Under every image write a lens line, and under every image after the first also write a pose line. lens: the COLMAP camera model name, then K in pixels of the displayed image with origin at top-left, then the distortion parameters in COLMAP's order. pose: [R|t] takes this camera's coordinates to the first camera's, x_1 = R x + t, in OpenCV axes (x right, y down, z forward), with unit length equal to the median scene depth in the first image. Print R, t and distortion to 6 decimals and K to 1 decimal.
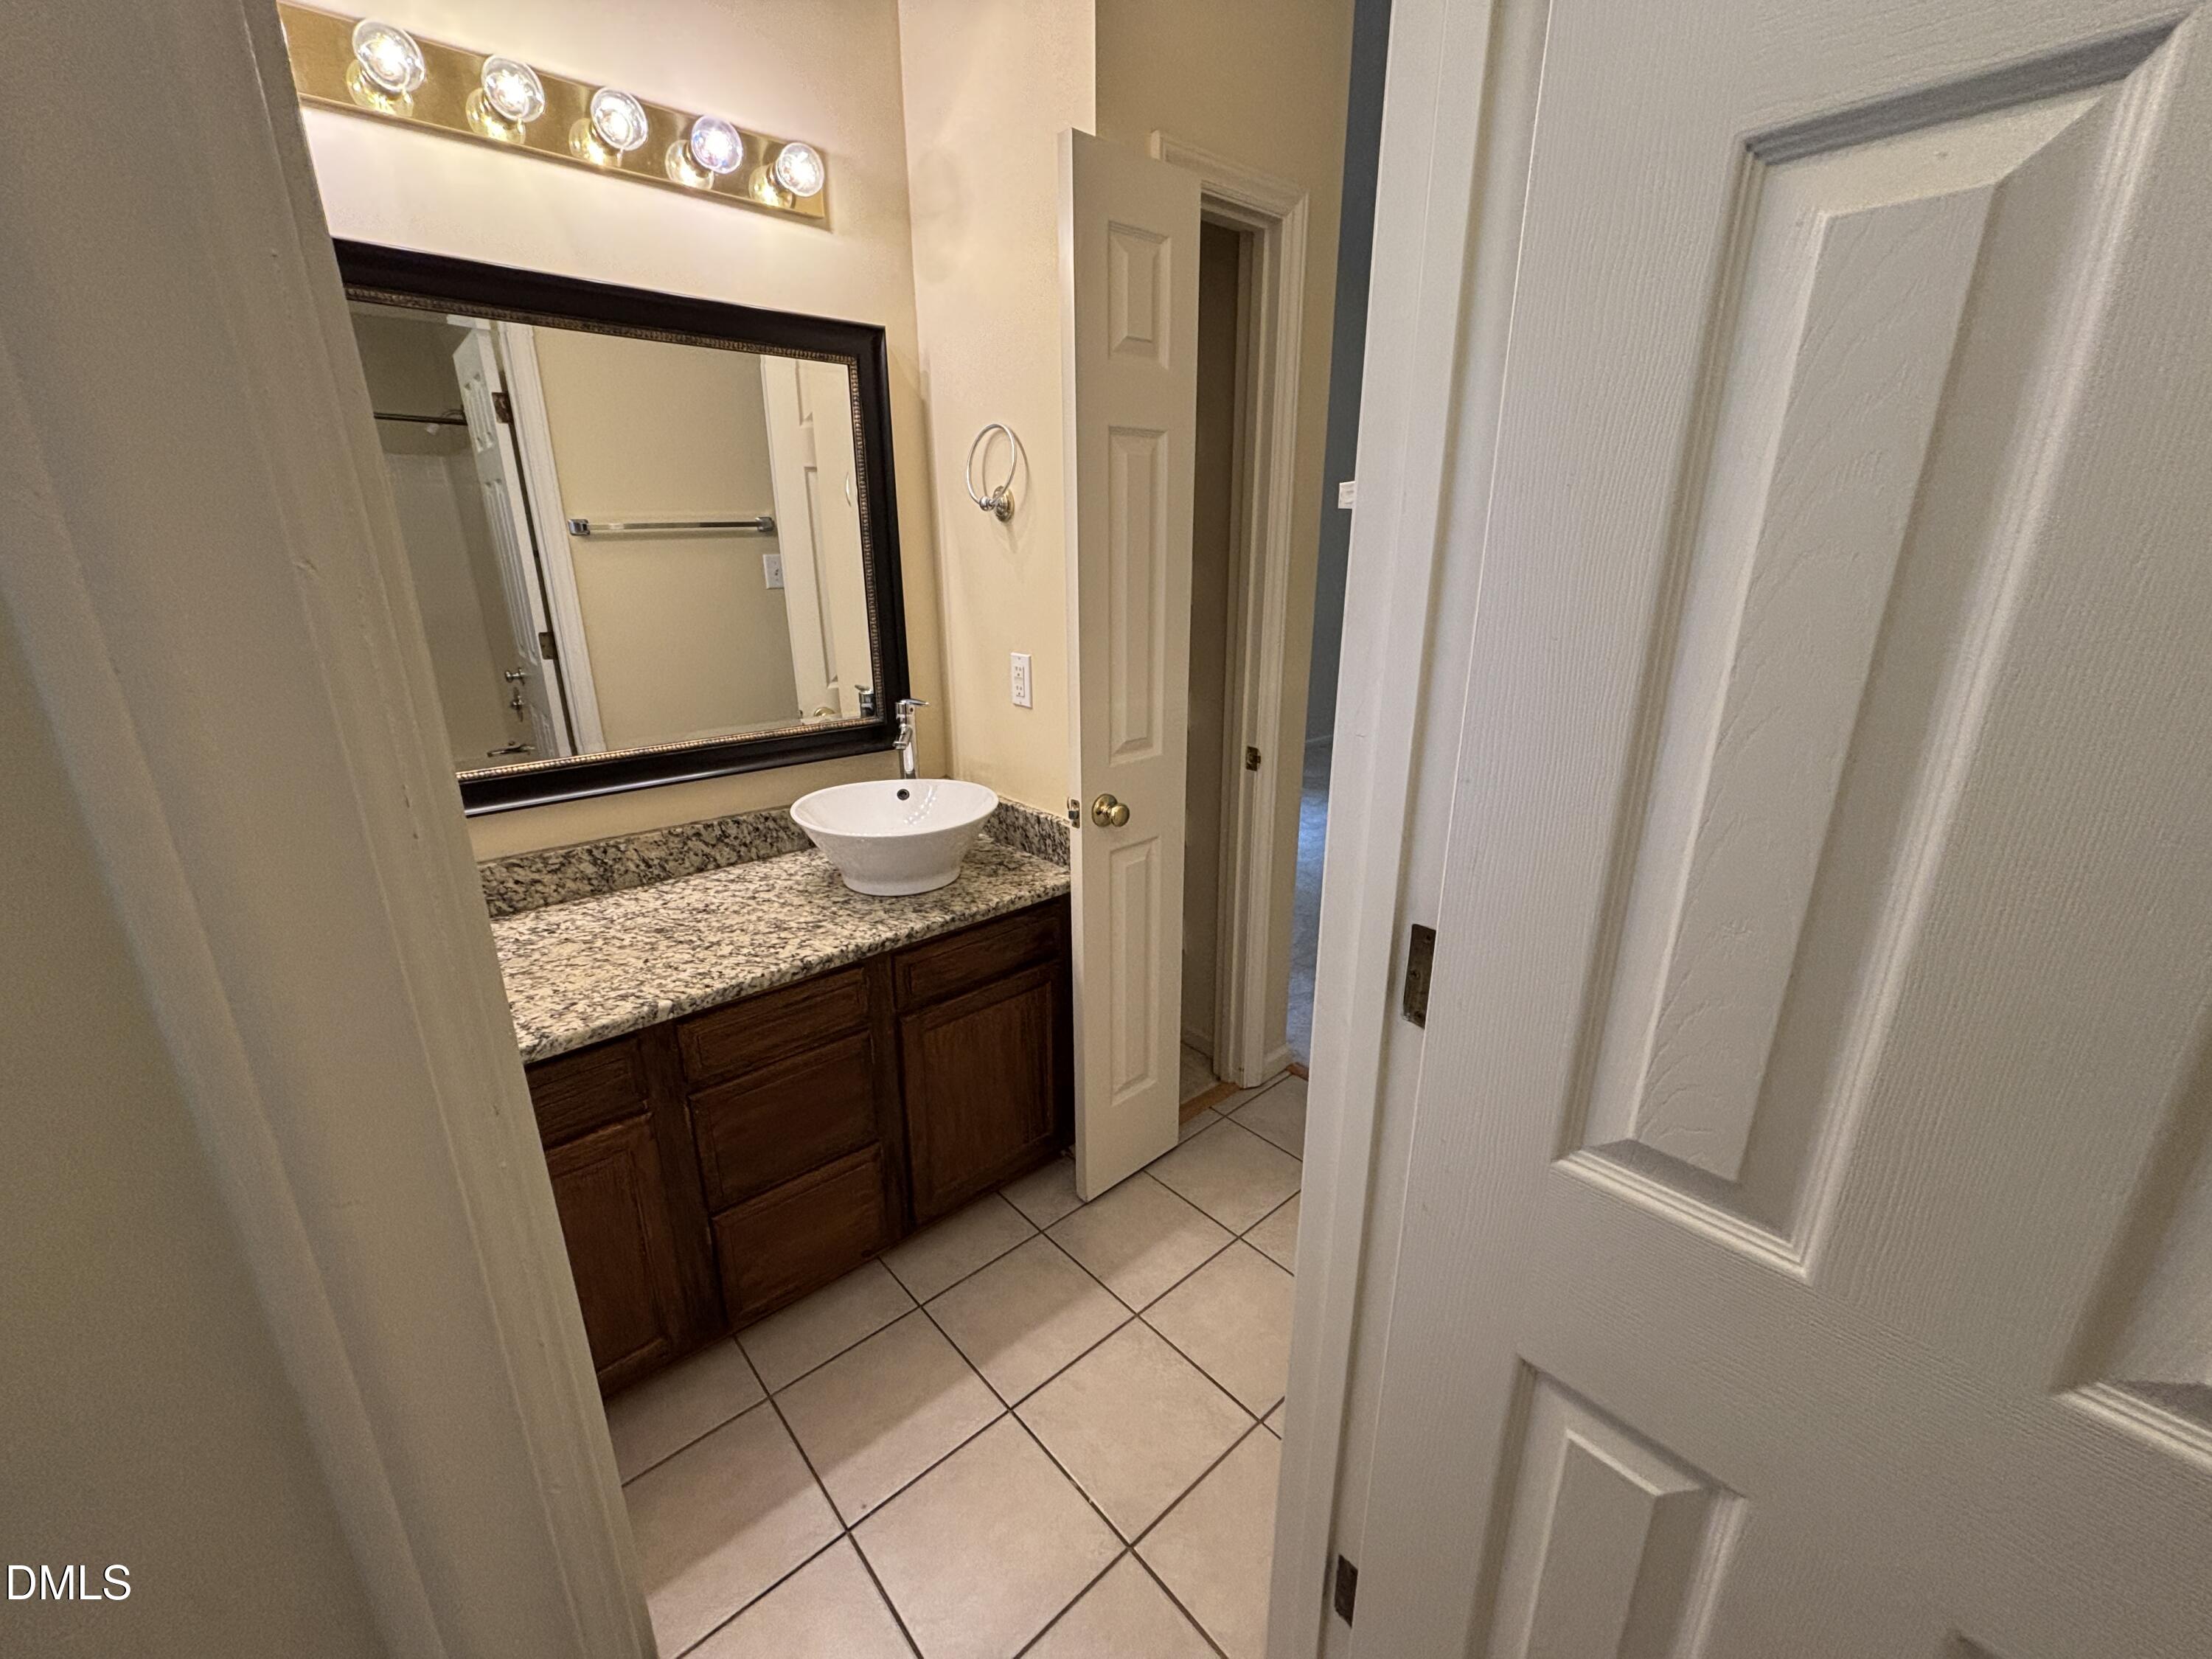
lens RADIAL K [[892.1, 0, 1106.0], [0, 892.1, 829.5], [0, 0, 1]] dist [0.001018, 0.000575]
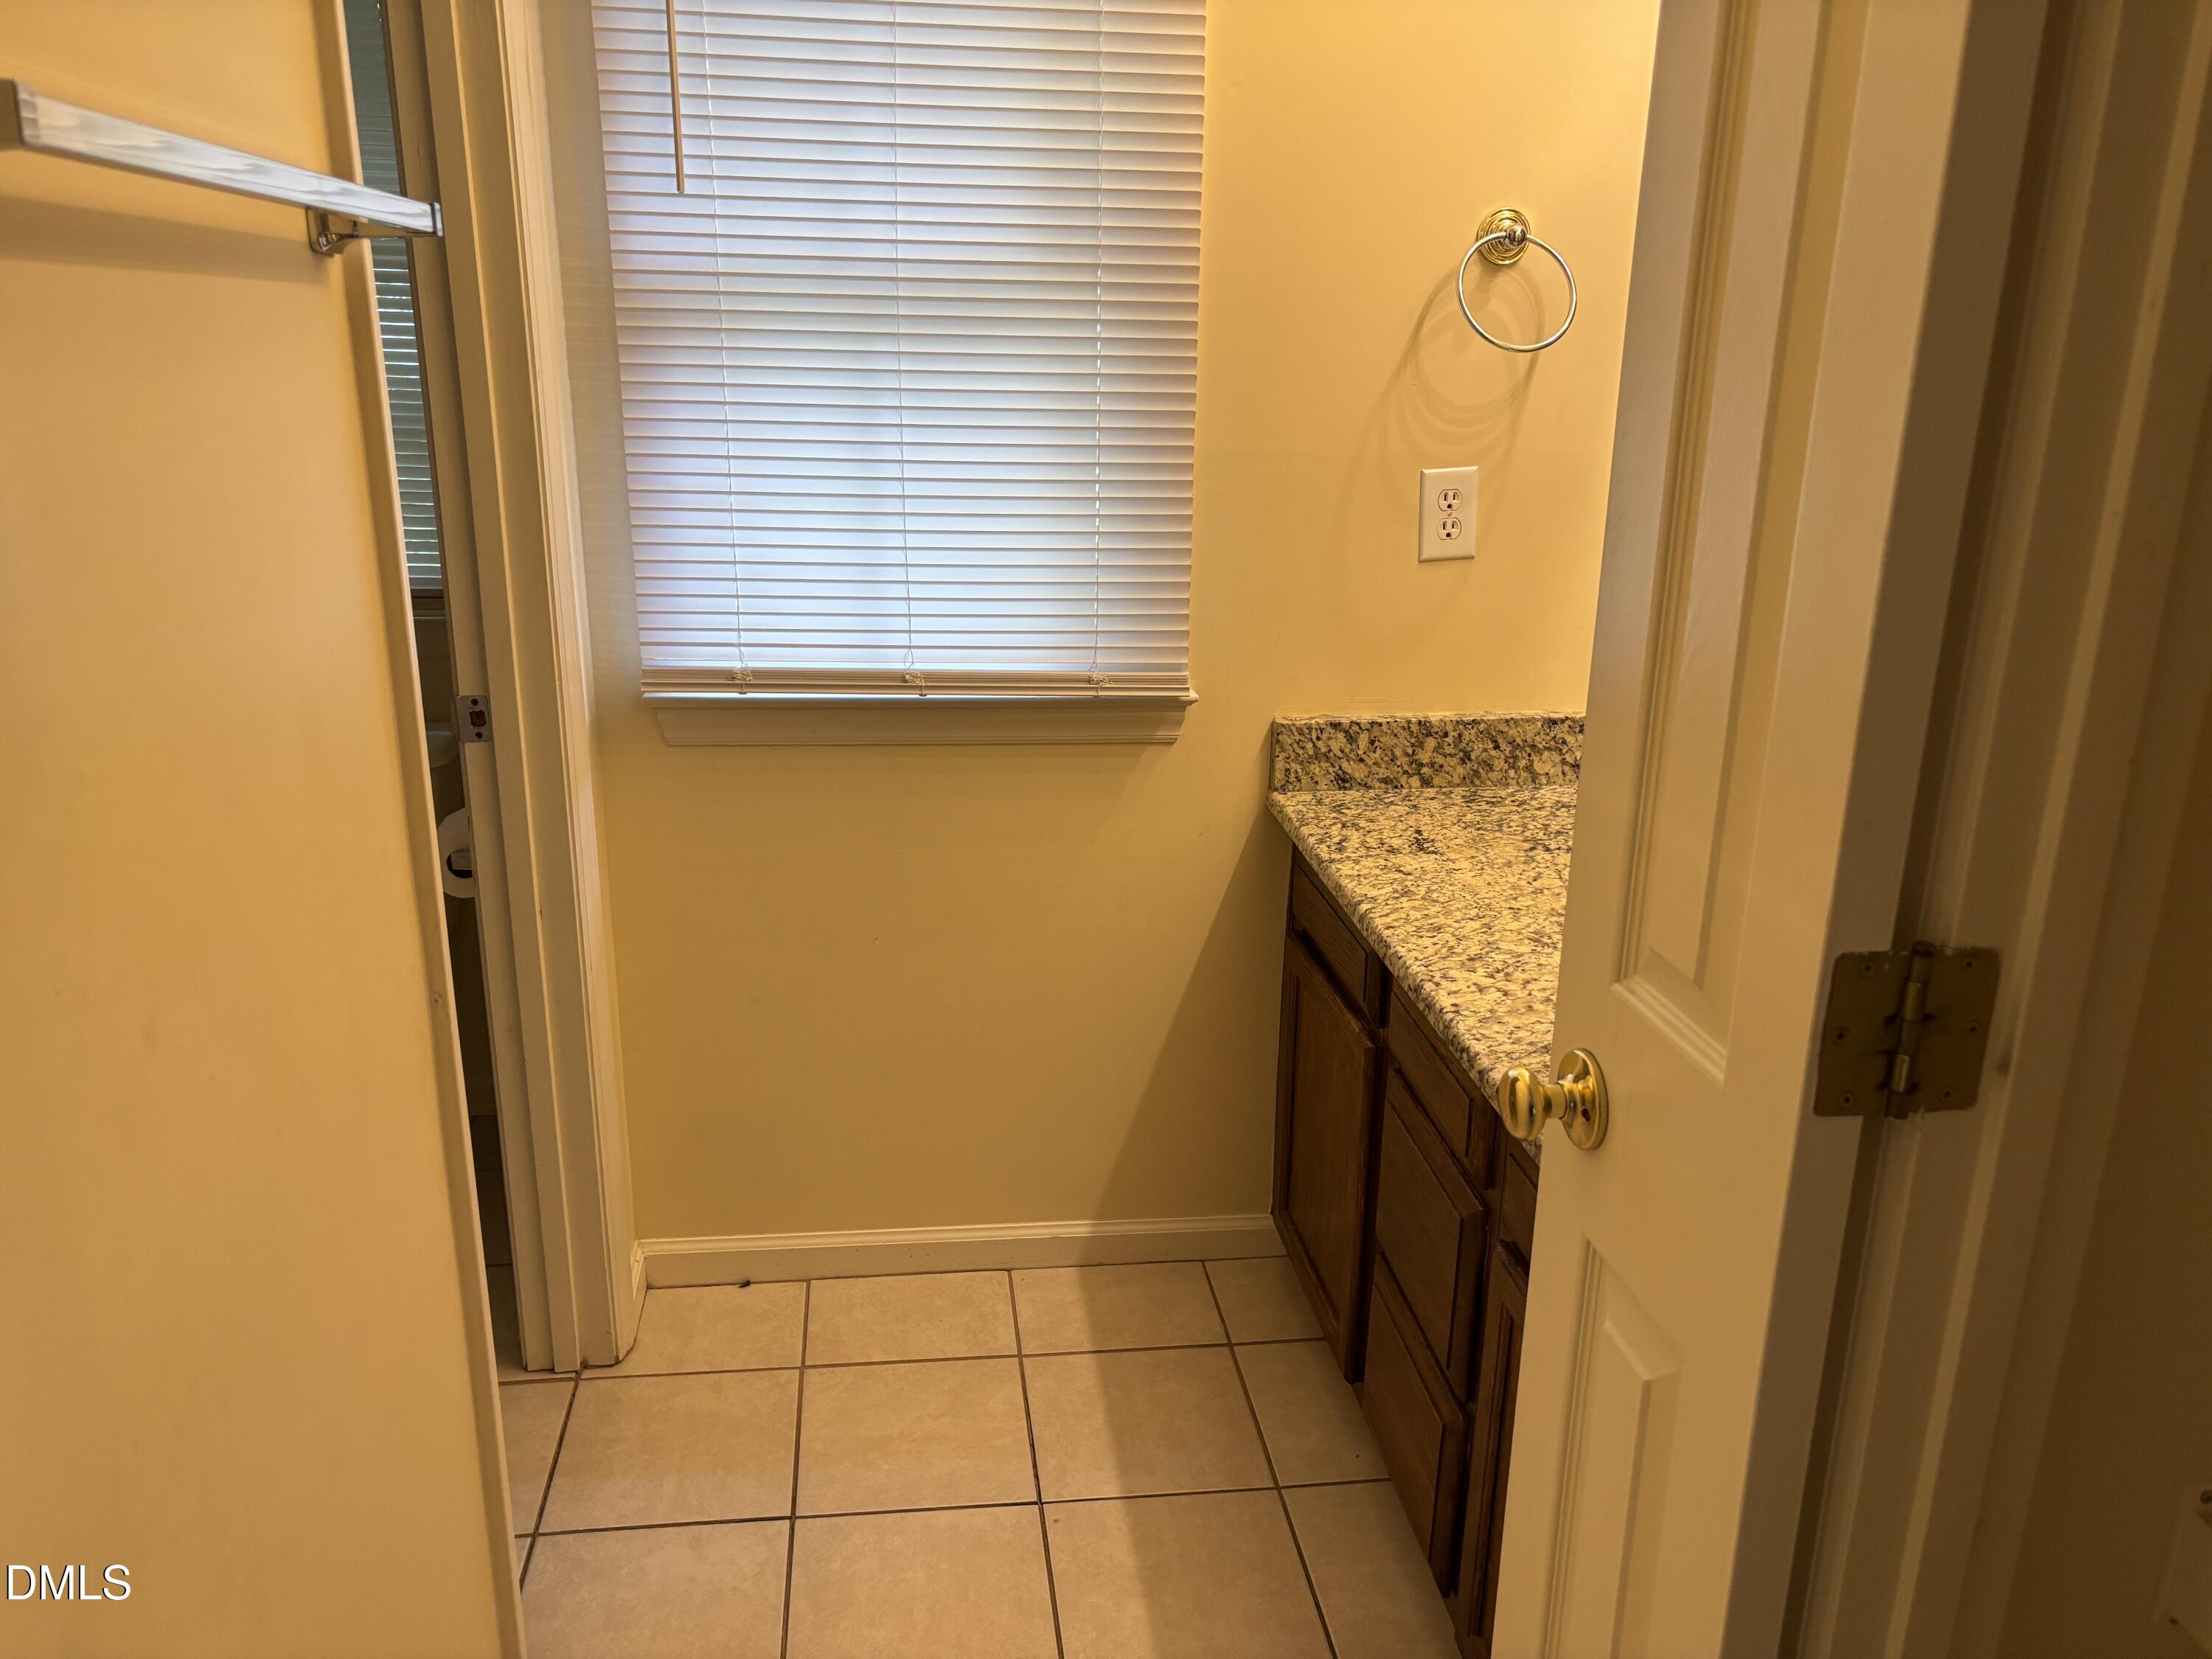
lens RADIAL K [[1683.0, 0, 1106.0], [0, 1683.0, 829.5], [0, 0, 1]] dist [0.004221, 0.000669]
pose [[-0.573682, 0.233412, -0.785117, 0.678357], [-0.263840, 0.854786, 0.446911, -0.406496], [0.775421, 0.463529, -0.428792, 1.296305]]
